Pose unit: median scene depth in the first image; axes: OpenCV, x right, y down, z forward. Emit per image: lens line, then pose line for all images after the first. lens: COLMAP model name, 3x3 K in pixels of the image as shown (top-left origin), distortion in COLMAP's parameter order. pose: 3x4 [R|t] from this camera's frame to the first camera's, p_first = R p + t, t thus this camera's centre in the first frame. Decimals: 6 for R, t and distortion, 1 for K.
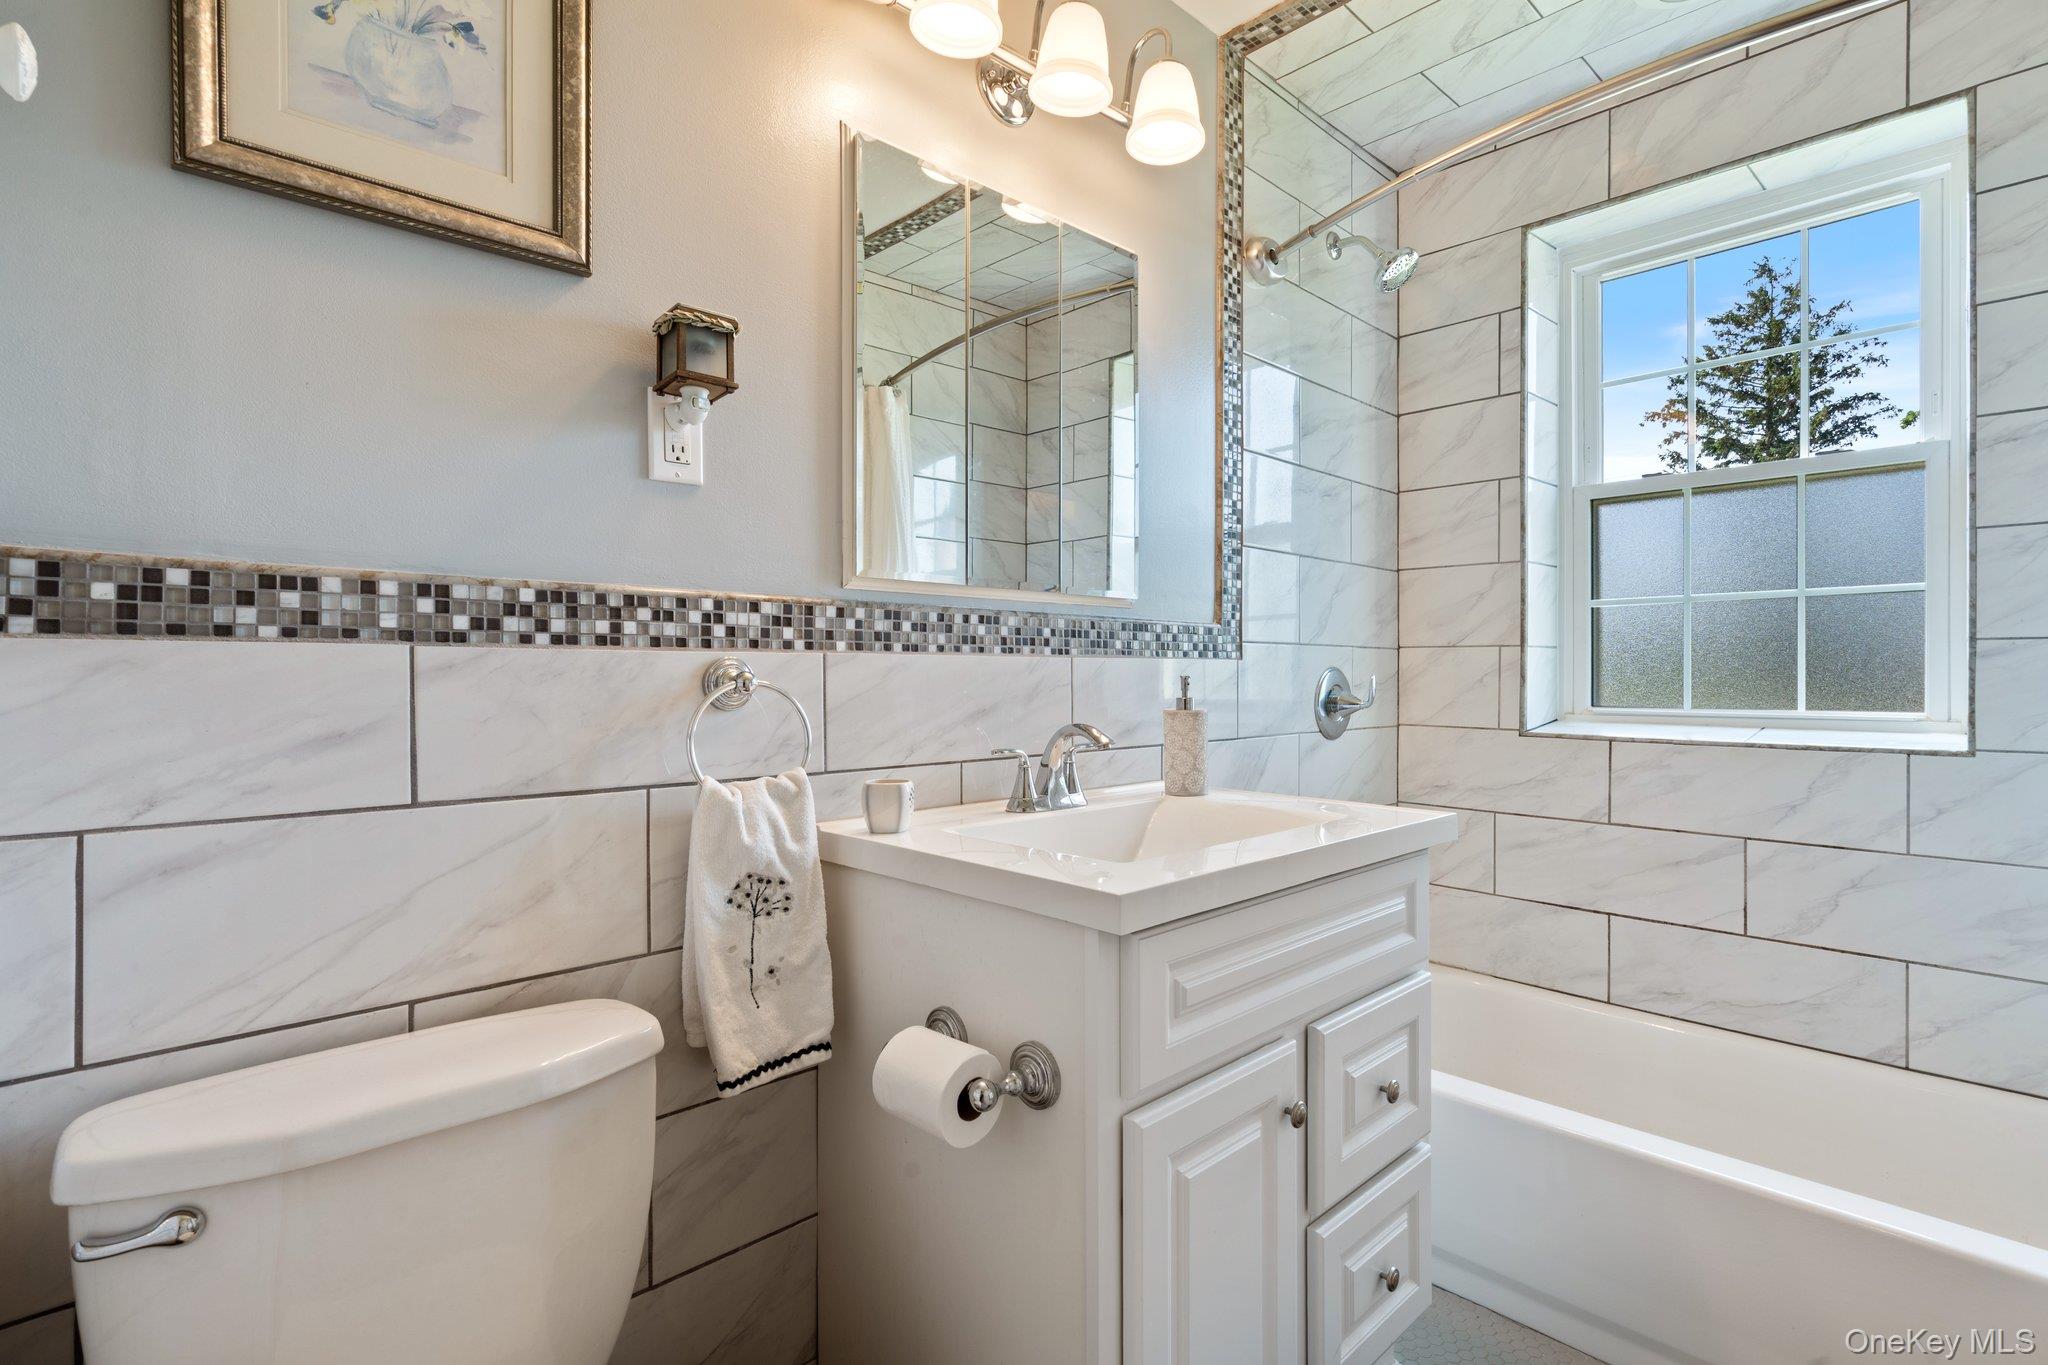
lens RADIAL K [[985.4, 0, 1019.8], [0, 985.4, 674.4], [0, 0, 1]] dist [0.001807, 0.000627]
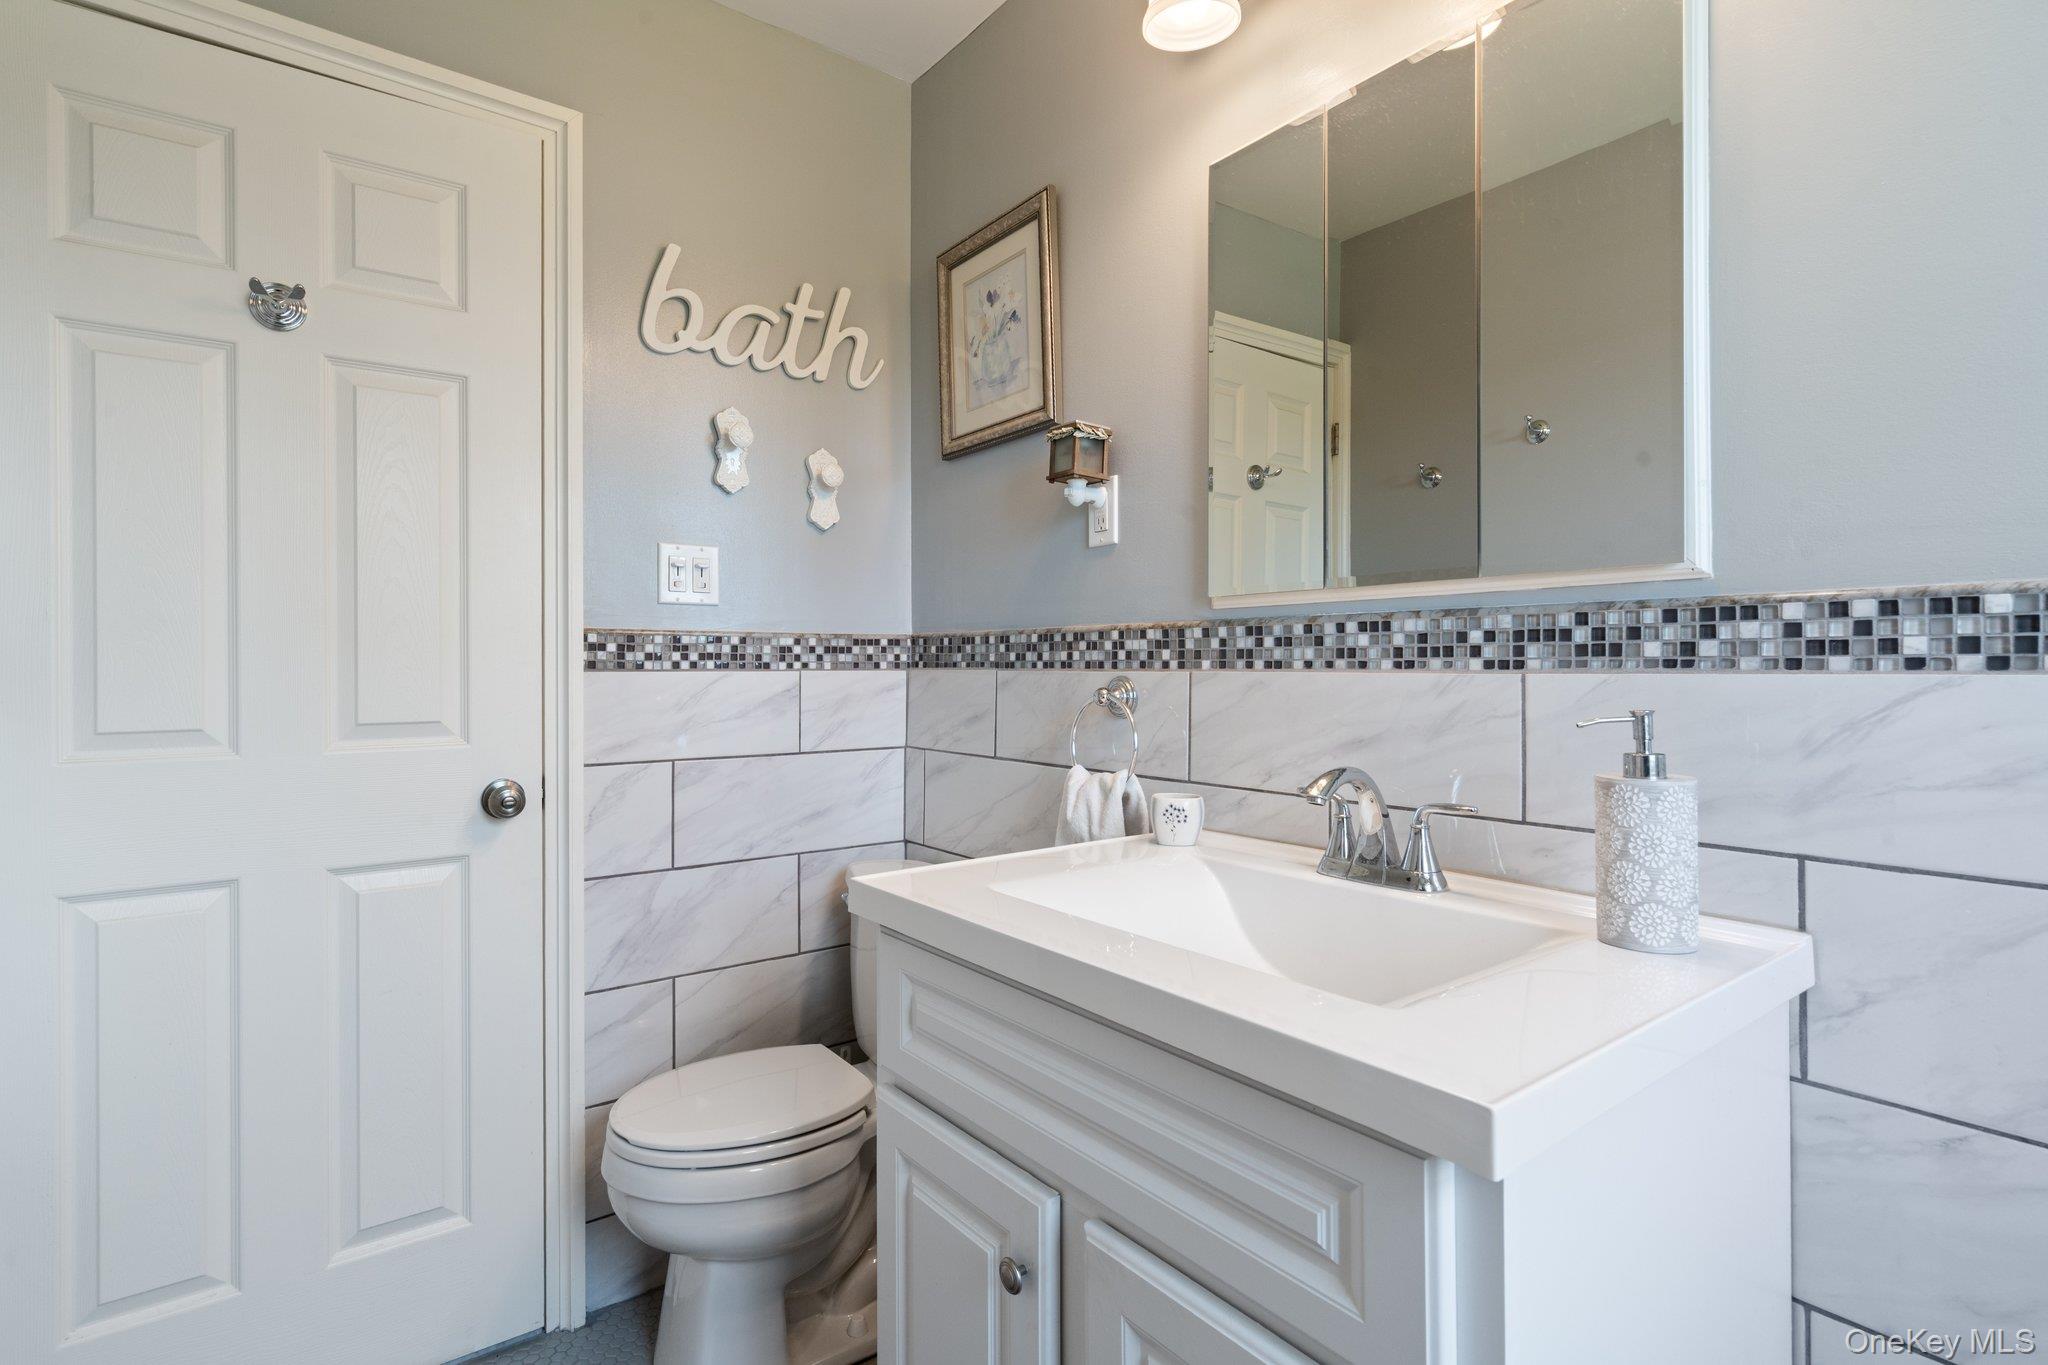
lens RADIAL K [[985.4, 0, 1022.4], [0, 985.4, 674.7], [0, 0, 1]] dist [0.001807, 0.000627]
pose [[-0.125634, 0.002506, -0.992073, 0.913445], [-0.007023, 0.999970, 0.003416, -0.021118], [0.992052, 0.007397, -0.125613, 0.974801]]
